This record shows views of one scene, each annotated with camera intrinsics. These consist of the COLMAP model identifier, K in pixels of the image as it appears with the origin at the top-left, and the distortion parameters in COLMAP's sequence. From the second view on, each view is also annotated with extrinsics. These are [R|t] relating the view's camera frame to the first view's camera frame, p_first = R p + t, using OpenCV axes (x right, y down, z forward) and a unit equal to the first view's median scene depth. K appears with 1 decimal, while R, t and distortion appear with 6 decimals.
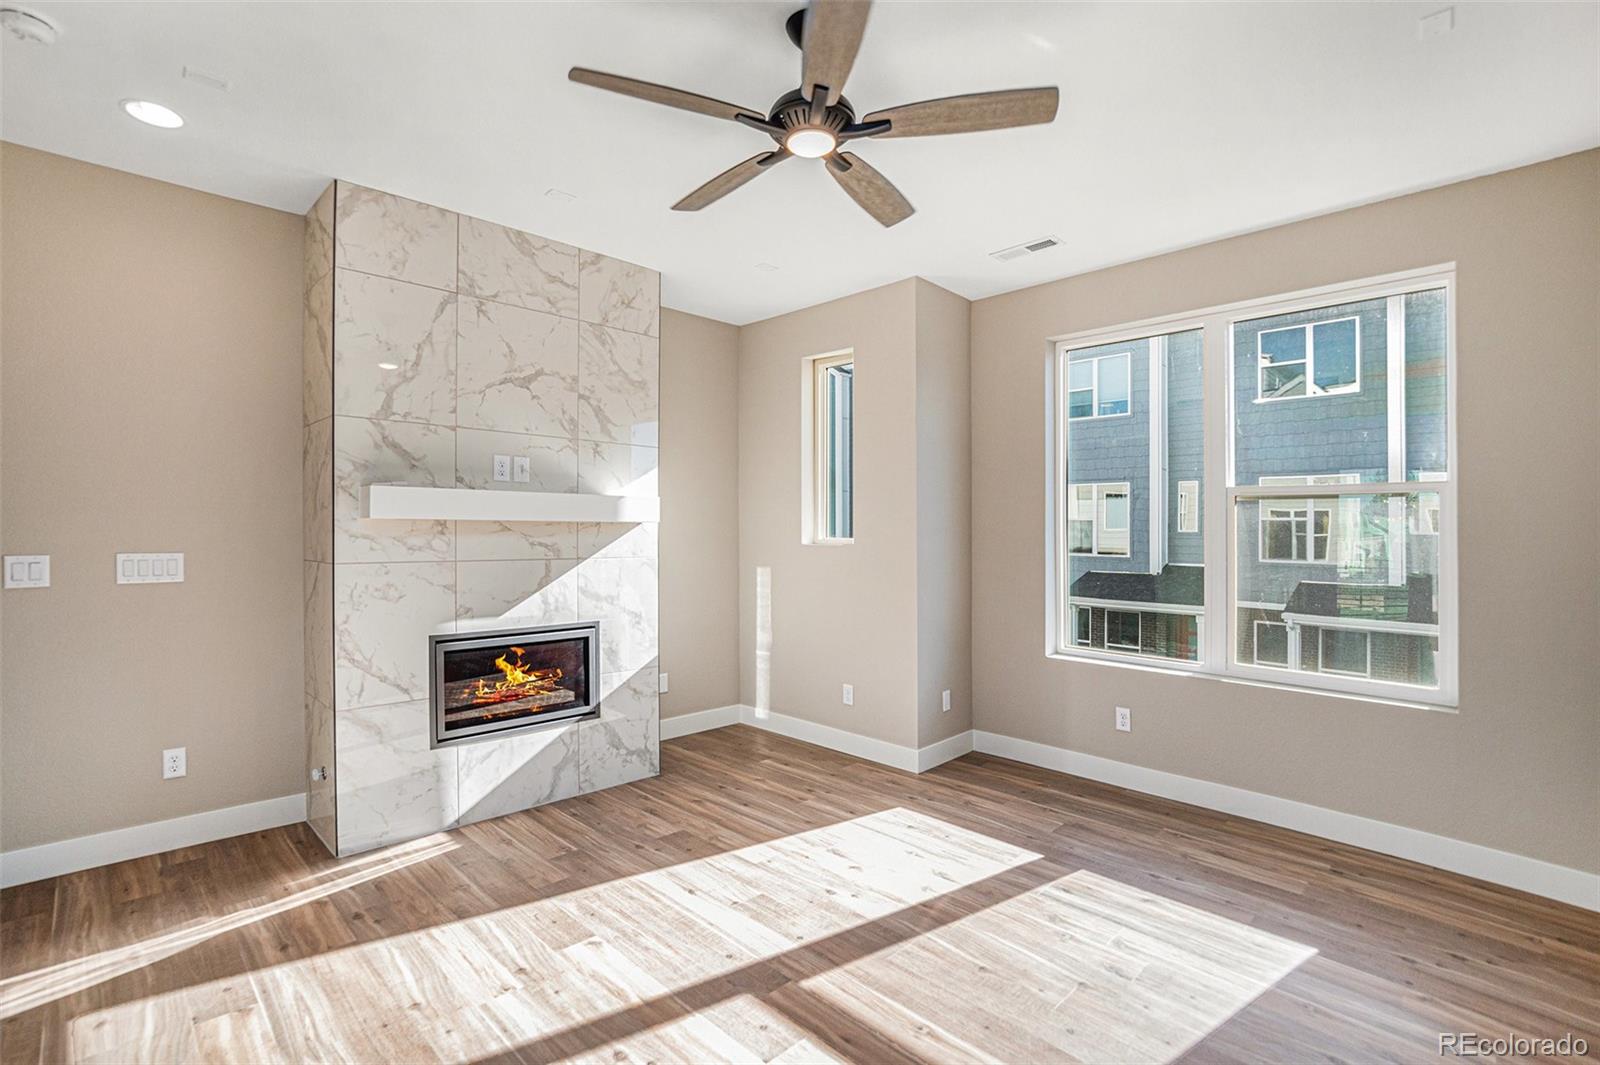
lens RADIAL K [[740.9, 0, 788.7], [0, 740.9, 530.1], [0, 0, 1]] dist [-0.044736, 0.009718]
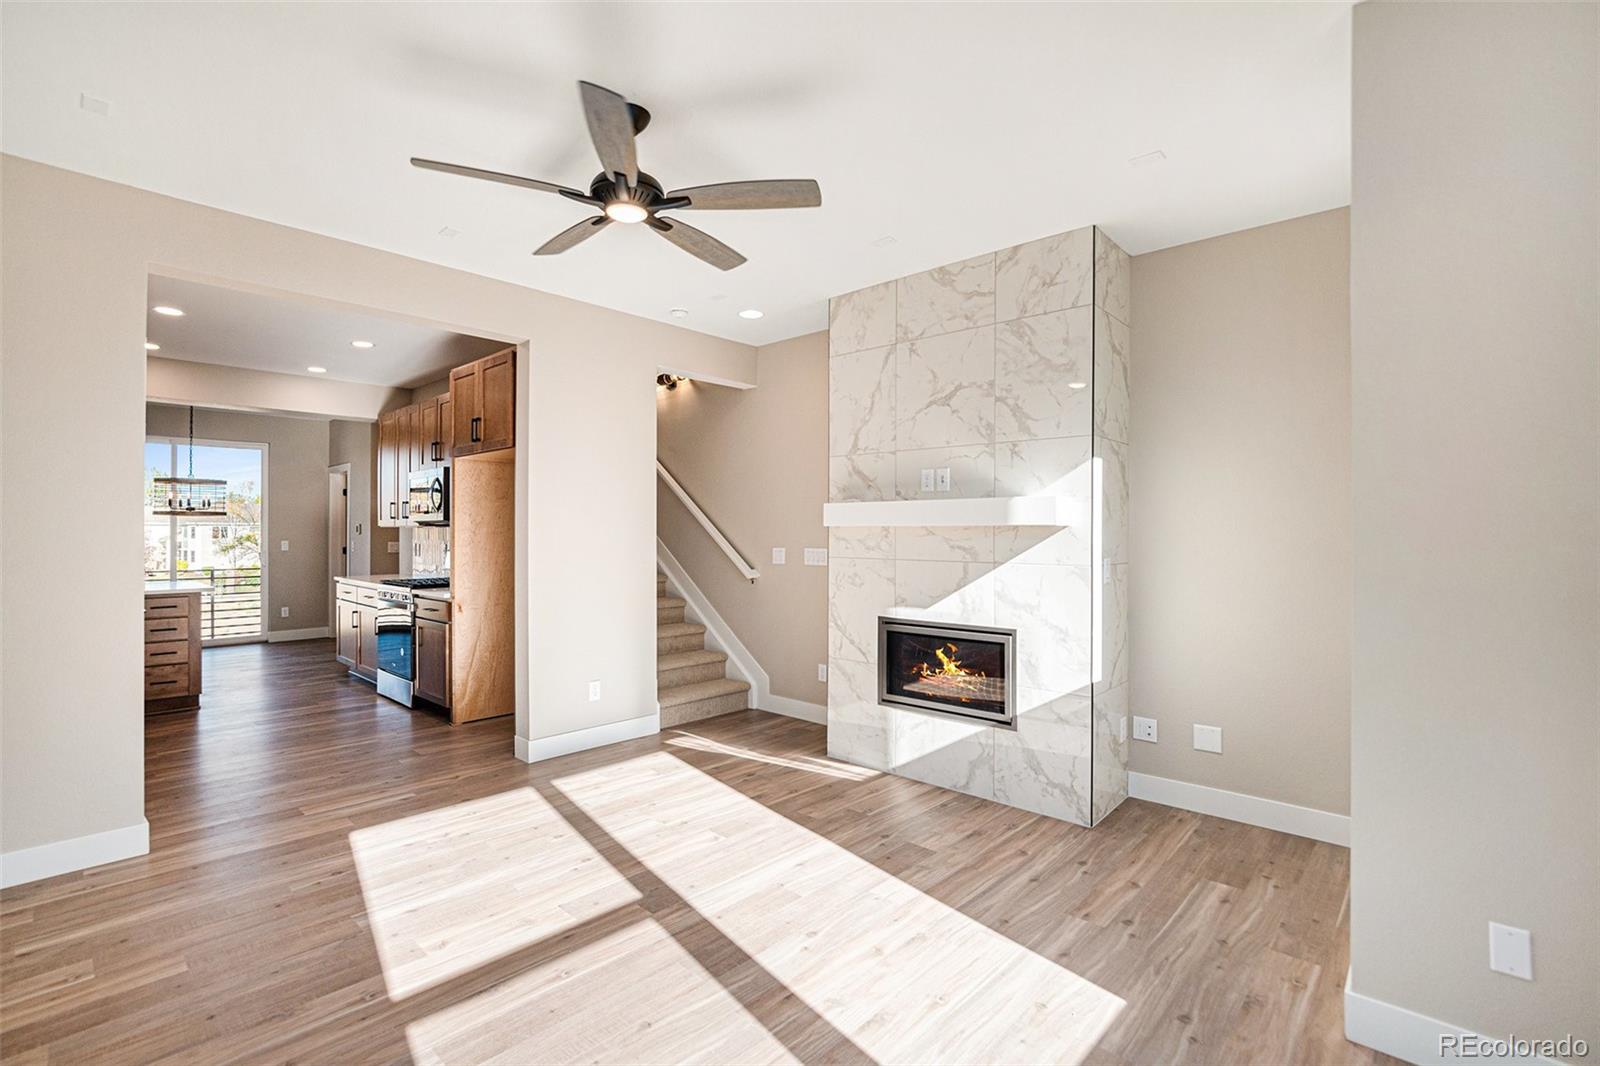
lens RADIAL K [[740.9, 0, 785.8], [0, 740.9, 532.5], [0, 0, 1]] dist [-0.044736, 0.009718]
pose [[0.029159, -0.008498, -0.999539, 0.764833], [-0.003433, 0.999957, -0.008602, 0.007887], [0.999569, 0.003683, 0.029128, 0.751185]]
